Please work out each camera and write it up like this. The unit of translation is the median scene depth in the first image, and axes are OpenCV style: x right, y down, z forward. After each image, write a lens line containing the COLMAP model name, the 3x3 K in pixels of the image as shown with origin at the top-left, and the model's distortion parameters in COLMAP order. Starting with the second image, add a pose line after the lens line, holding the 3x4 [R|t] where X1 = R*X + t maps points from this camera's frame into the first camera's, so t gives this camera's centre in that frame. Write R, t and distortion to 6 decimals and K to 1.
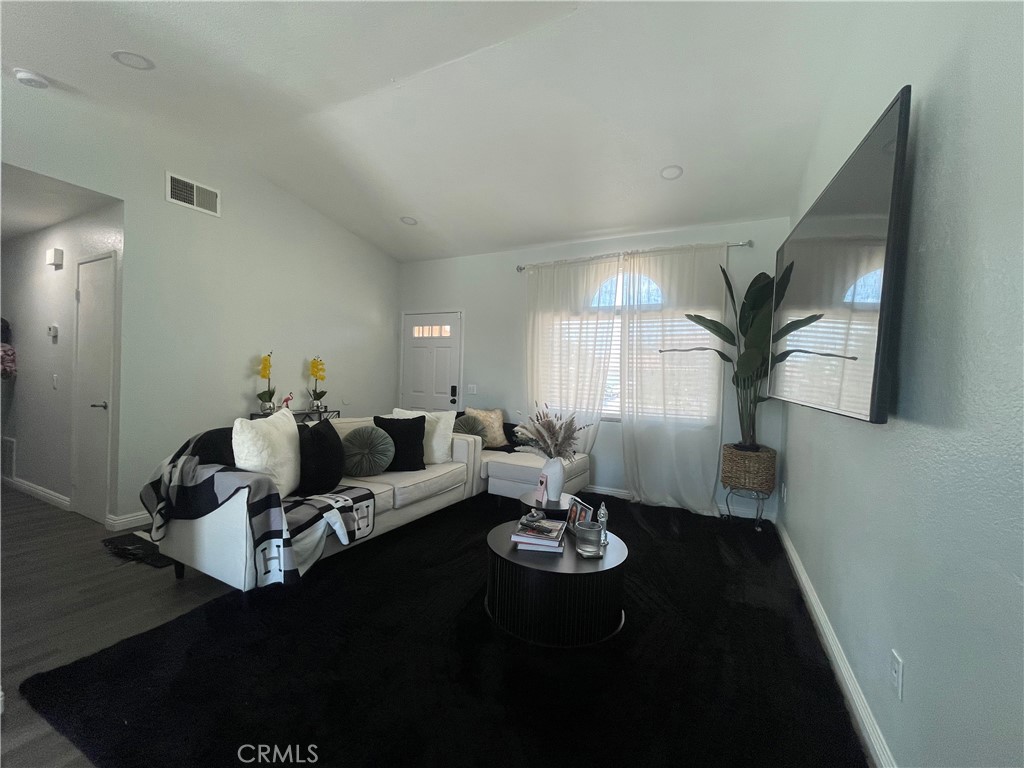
lens RADIAL K [[412.9, 0, 510.2], [0, 412.9, 385.1], [0, 0, 1]] dist [-0.001570, -0.000288]
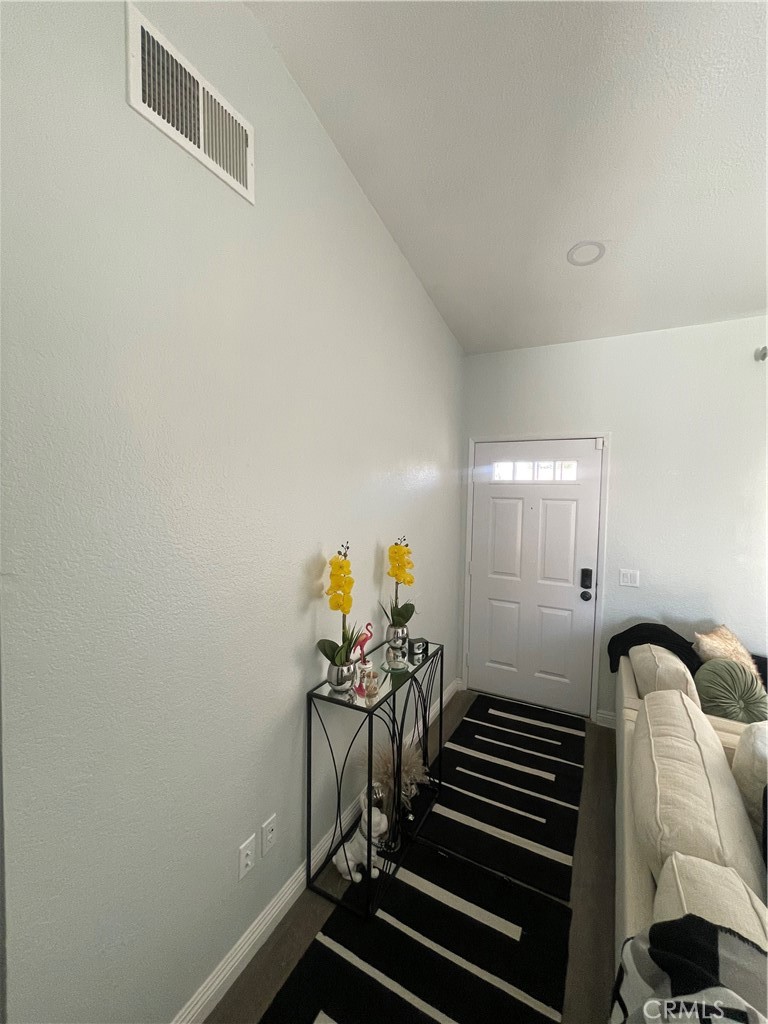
lens RADIAL K [[412.9, 0, 386.2], [0, 412.9, 511.9], [0, 0, 1]] dist [-0.001570, -0.000288]
pose [[0.999073, -0.001630, -0.043022, -0.461404], [0.003200, 0.999330, 0.036459, -0.117165], [0.042934, -0.036563, 0.998409, 0.507223]]
